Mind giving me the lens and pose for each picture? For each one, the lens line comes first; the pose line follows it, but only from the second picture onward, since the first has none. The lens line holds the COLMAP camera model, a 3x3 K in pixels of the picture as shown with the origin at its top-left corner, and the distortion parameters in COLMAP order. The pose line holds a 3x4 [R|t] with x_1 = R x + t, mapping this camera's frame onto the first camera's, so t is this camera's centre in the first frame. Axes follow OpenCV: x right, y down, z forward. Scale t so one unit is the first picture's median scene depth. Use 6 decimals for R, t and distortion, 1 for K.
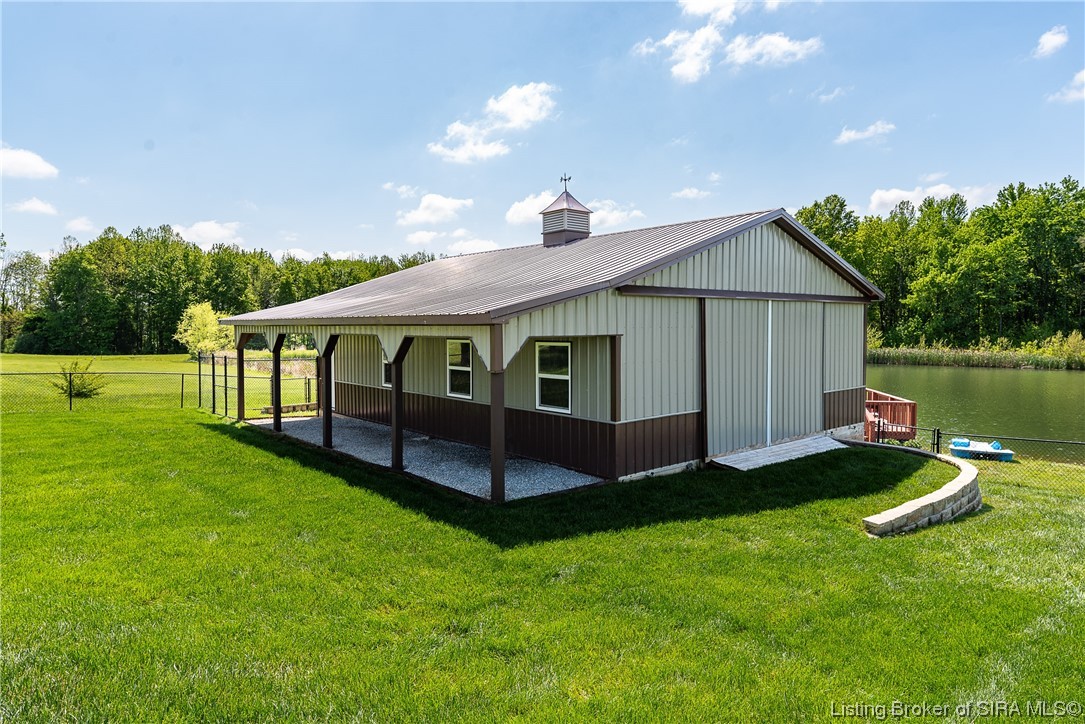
lens RADIAL K [[689.7, 0, 542.5], [0, 689.7, 362.0], [0, 0, 1]] dist [-0.002795, -0.001071]
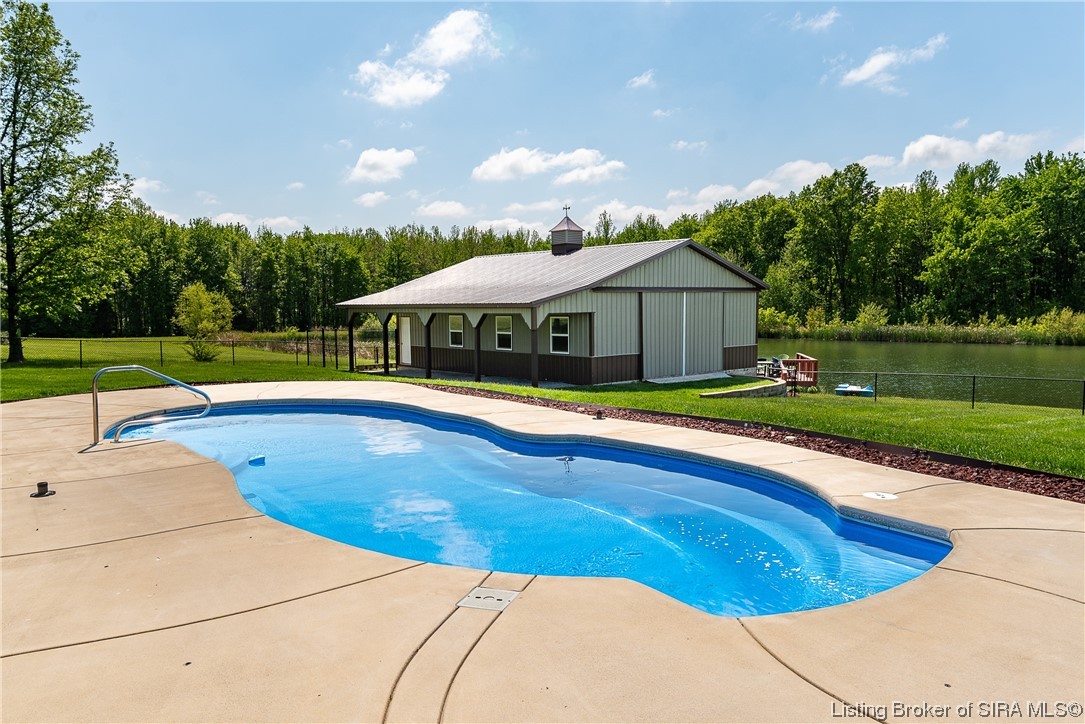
lens RADIAL K [[689.7, 0, 542.5], [0, 689.7, 362.0], [0, 0, 1]] dist [-0.002795, -0.001071]
pose [[0.999967, -0.006358, -0.005062, -0.021162], [0.006504, 0.999550, 0.029283, 0.037830], [0.004873, -0.029315, 0.999558, -0.837836]]
